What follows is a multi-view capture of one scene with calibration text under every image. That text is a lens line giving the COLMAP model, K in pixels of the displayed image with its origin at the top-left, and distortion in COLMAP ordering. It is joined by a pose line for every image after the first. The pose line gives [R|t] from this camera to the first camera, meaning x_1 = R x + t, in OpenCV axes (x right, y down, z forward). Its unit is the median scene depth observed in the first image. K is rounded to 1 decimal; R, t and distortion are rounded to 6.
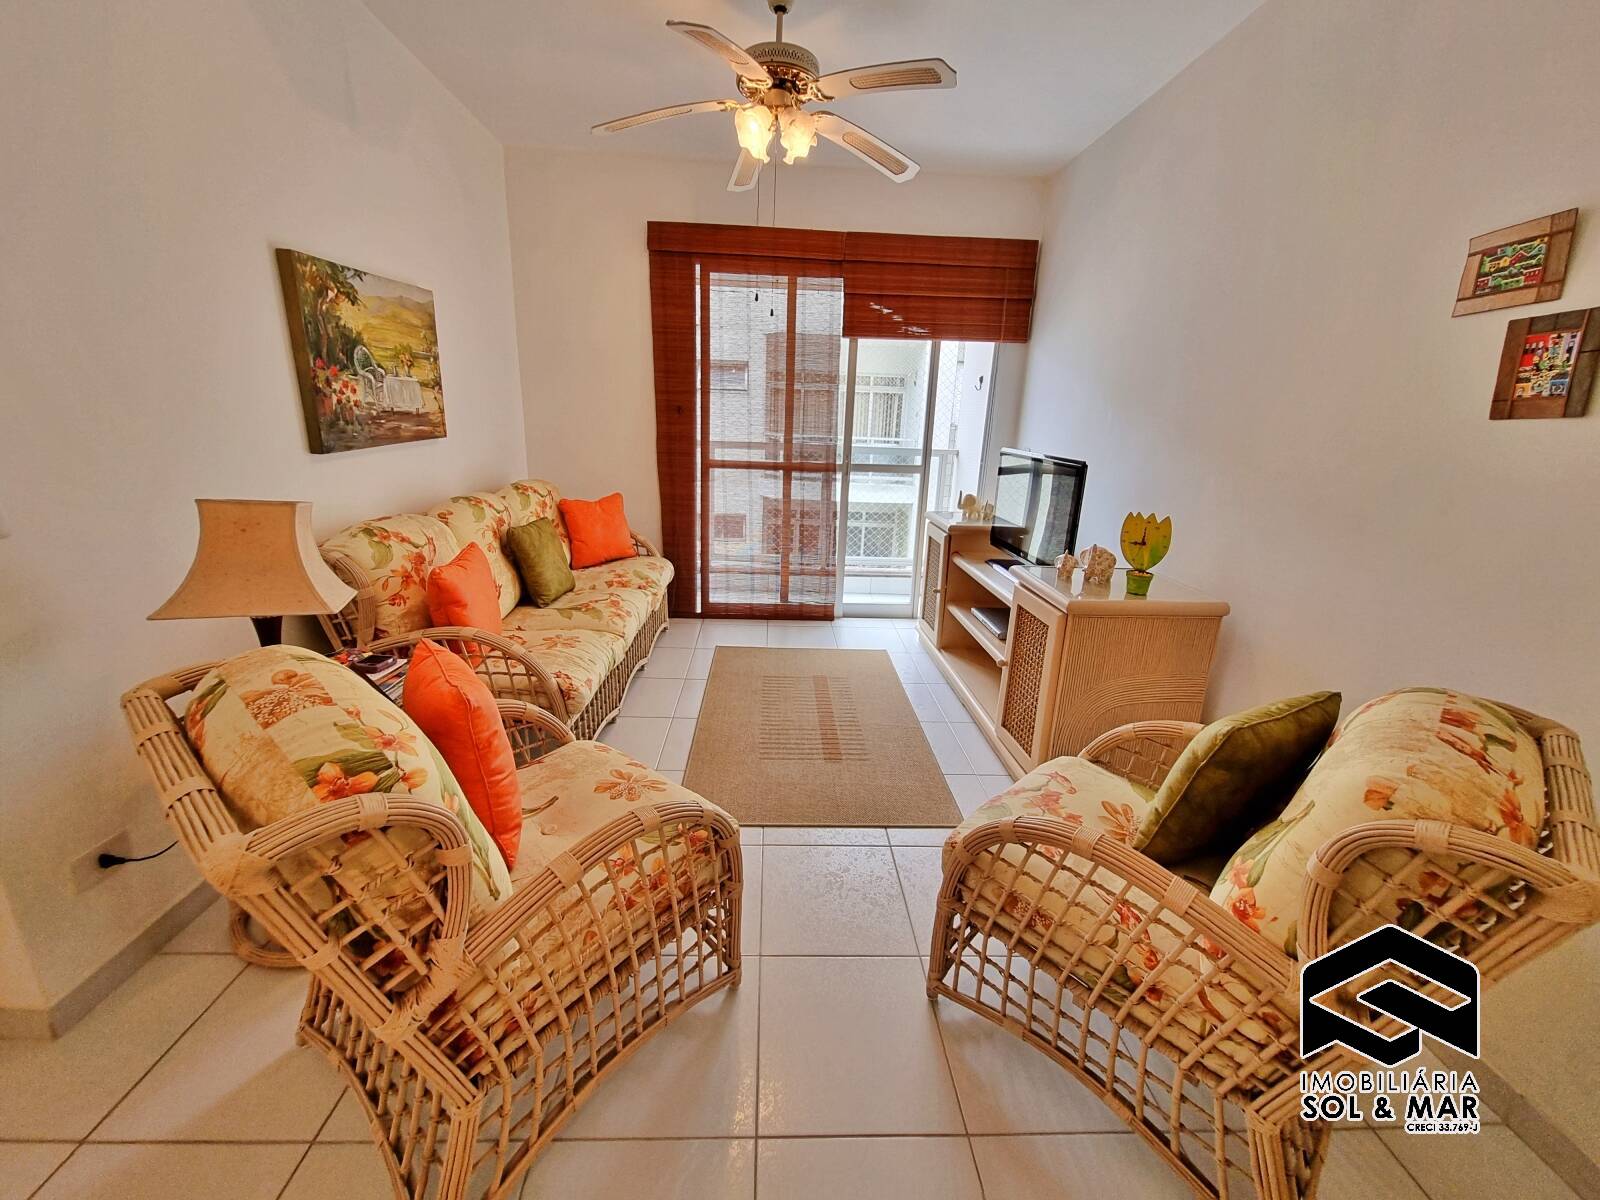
lens RADIAL K [[628.0, 0, 801.9], [0, 628.0, 570.5], [0, 0, 1]] dist [0.004054, -0.001585]
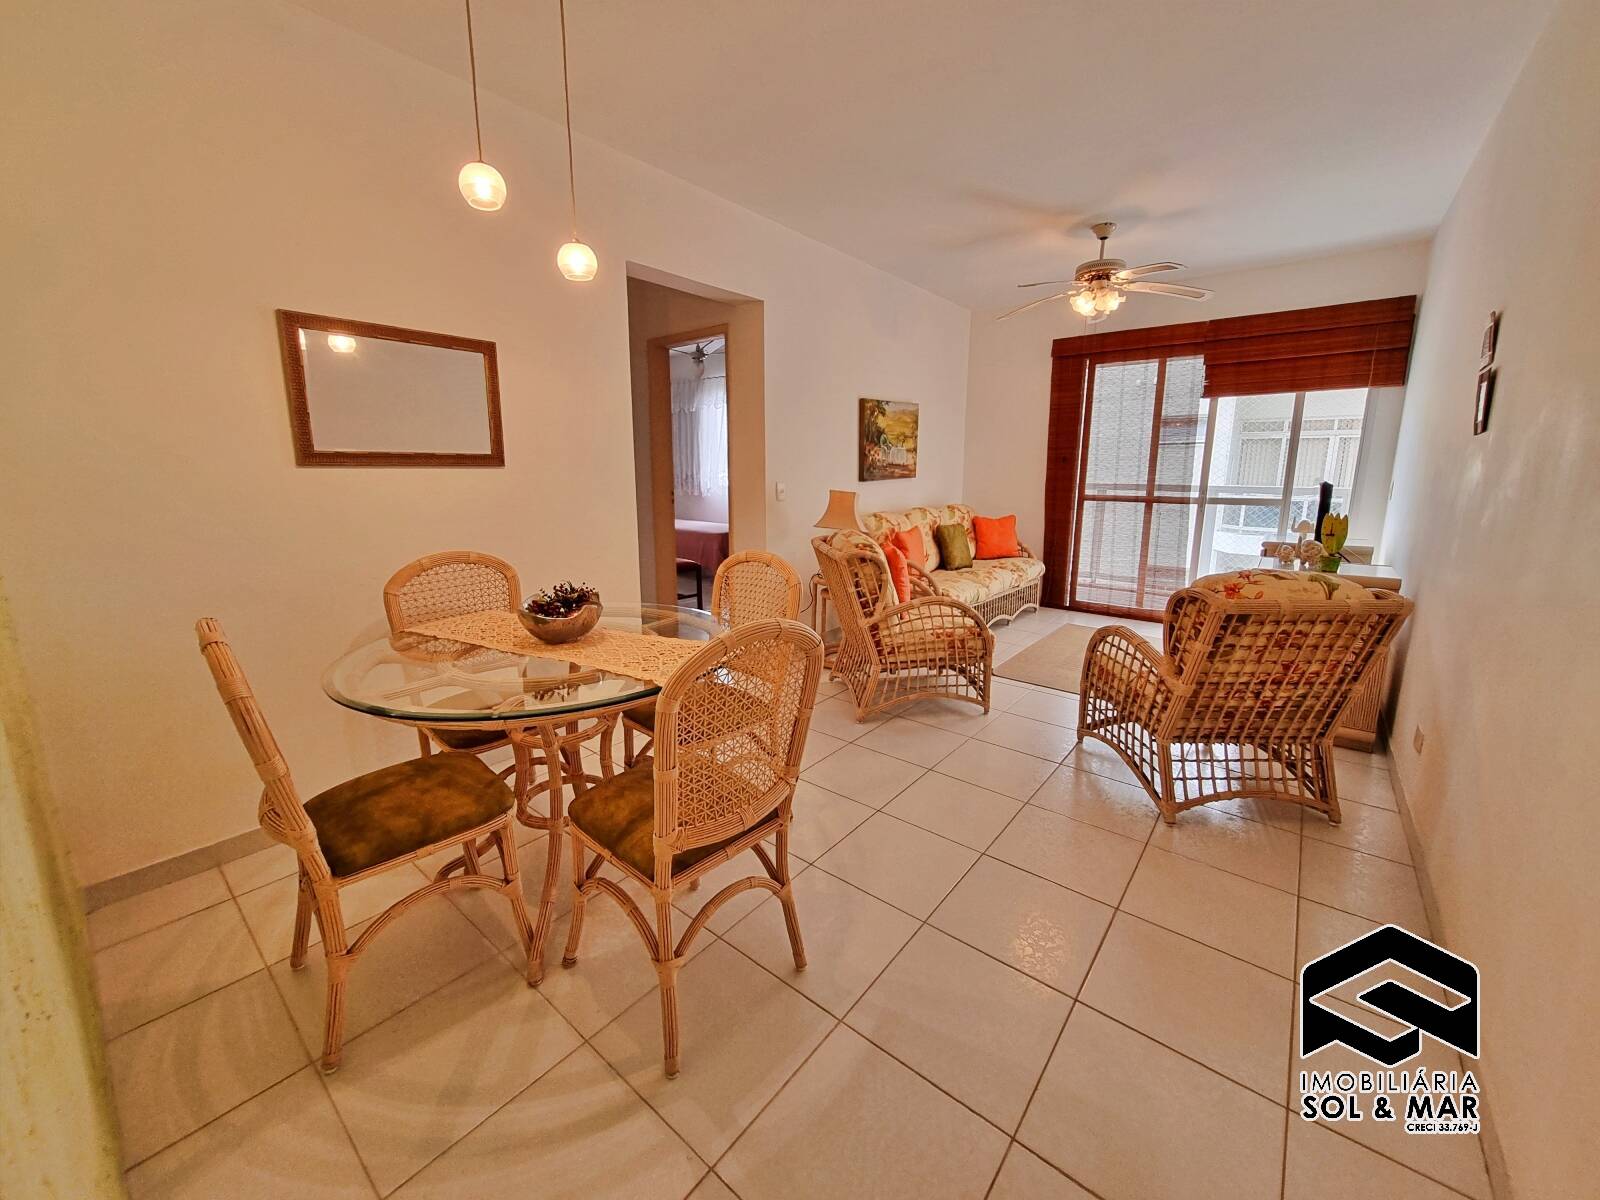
lens RADIAL K [[628.0, 0, 785.5], [0, 628.0, 575.2], [0, 0, 1]] dist [0.004054, -0.001585]
pose [[0.735346, 0.083514, -0.672527, 0.356251], [-0.143101, 0.989136, -0.033637, 0.159650], [0.662412, 0.120974, 0.739308, -0.499599]]
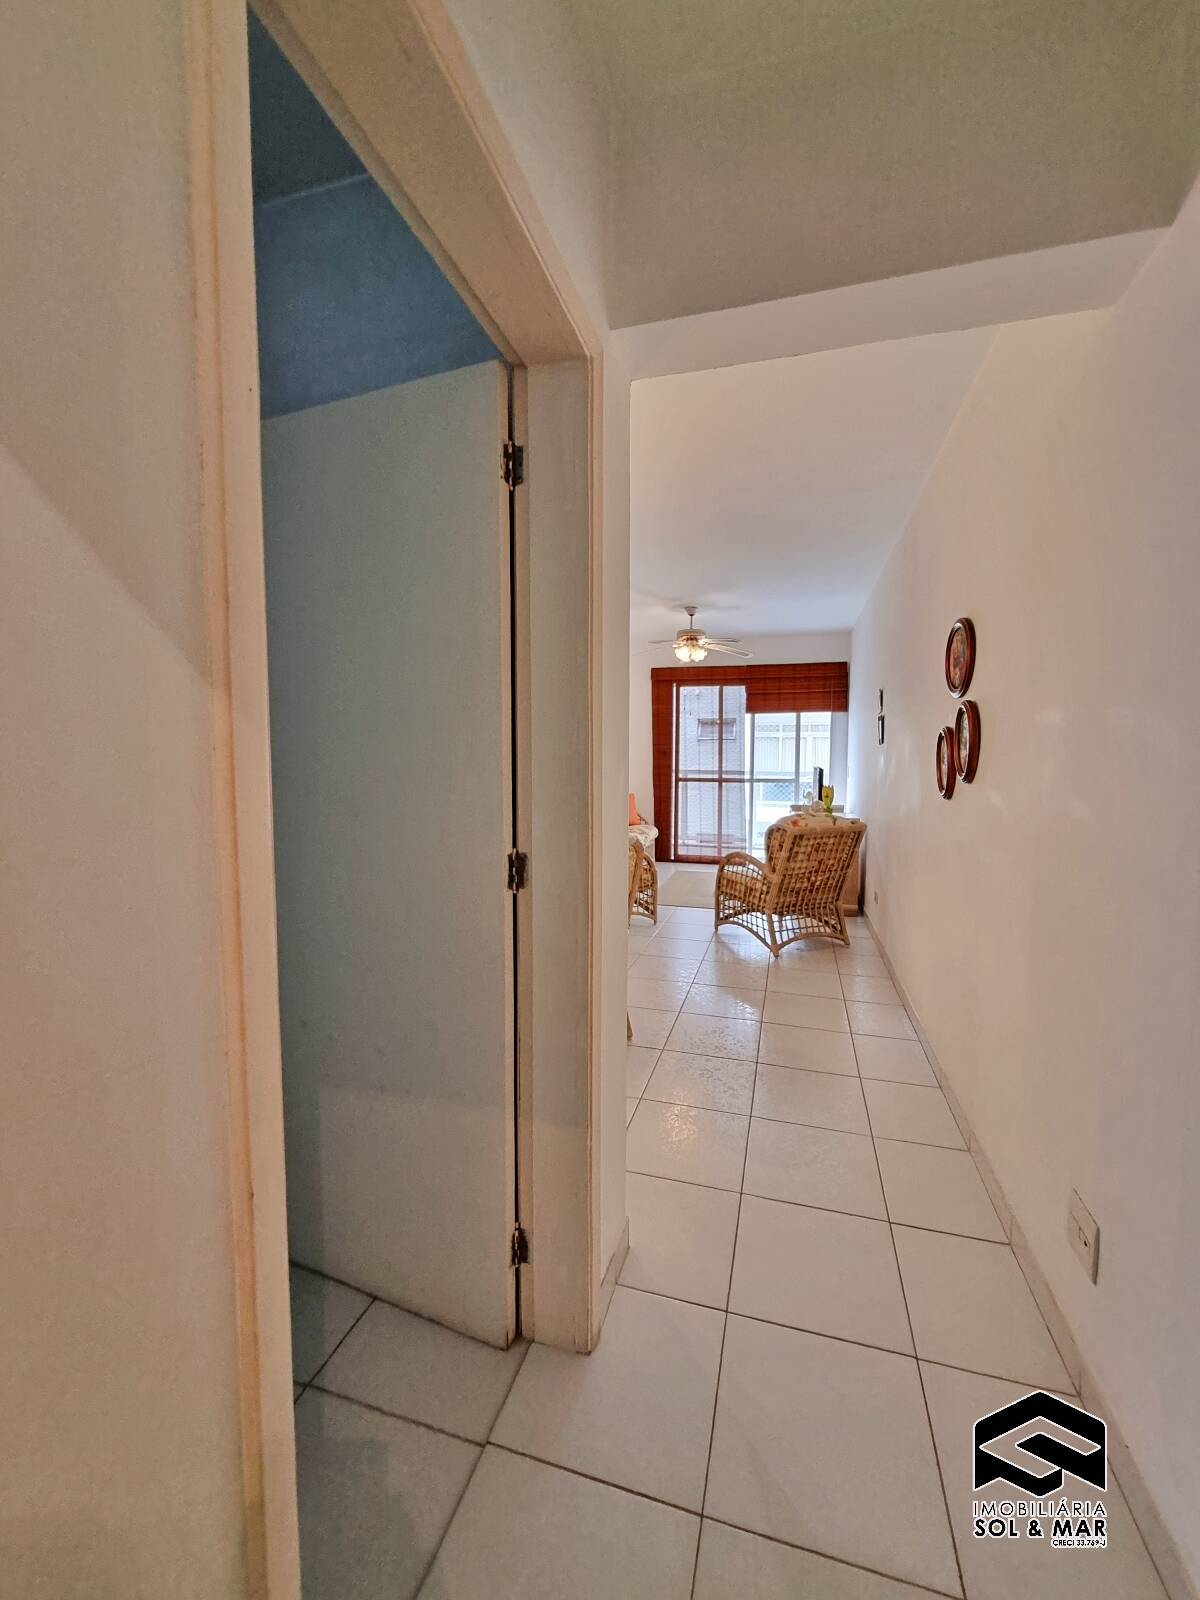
lens RADIAL K [[628.0, 0, 617.1], [0, 628.0, 792.3], [0, 0, 1]] dist [0.004054, -0.001585]
pose [[0.947042, -0.013744, -0.320815, 0.329190], [-0.048612, 0.981432, -0.185547, 0.266594], [0.317409, 0.191316, 0.928789, -0.955762]]
